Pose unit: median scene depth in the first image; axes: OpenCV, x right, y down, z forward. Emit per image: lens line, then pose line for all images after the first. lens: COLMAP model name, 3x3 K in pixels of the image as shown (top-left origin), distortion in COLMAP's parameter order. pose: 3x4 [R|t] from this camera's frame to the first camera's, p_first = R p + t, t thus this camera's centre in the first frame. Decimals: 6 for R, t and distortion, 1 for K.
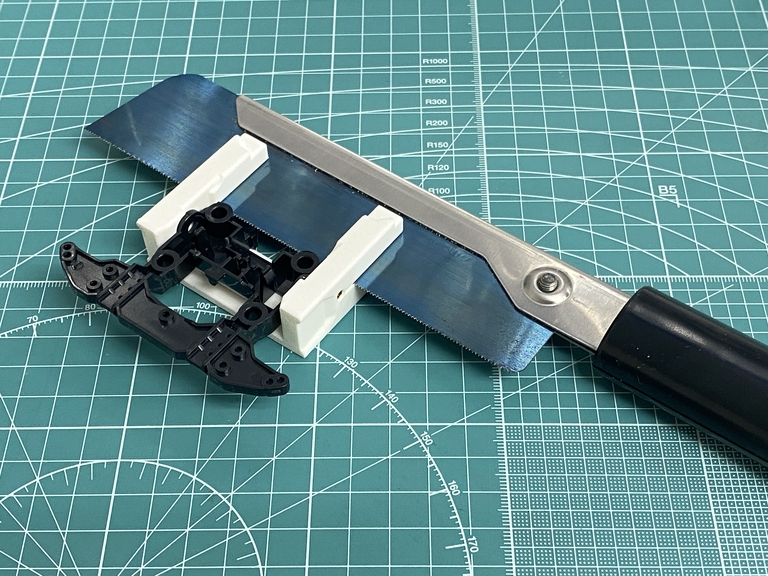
lens RADIAL K [[1160.3, 0, 384.0], [0, 1160.3, 288.0], [0, 0, 1]] dist [0.274432, -1.141258]
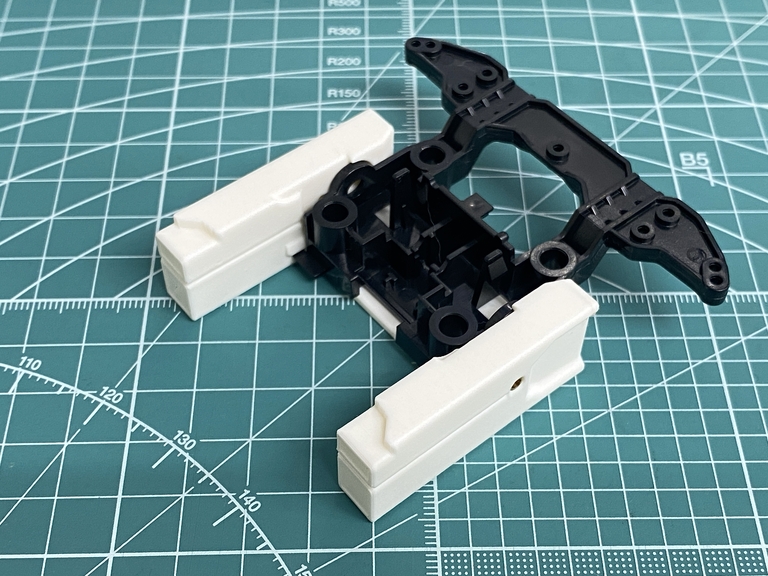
lens RADIAL K [[1188.5, 0, 376.4], [0, 1188.5, 287.8], [0, 0, 1]] dist [0.263003, -1.087779]
pose [[0.999611, -0.003876, 0.027615, 0.046085], [0.004146, 0.999944, -0.009727, -0.006764], [-0.027576, 0.009838, 0.999571, 0.333454]]
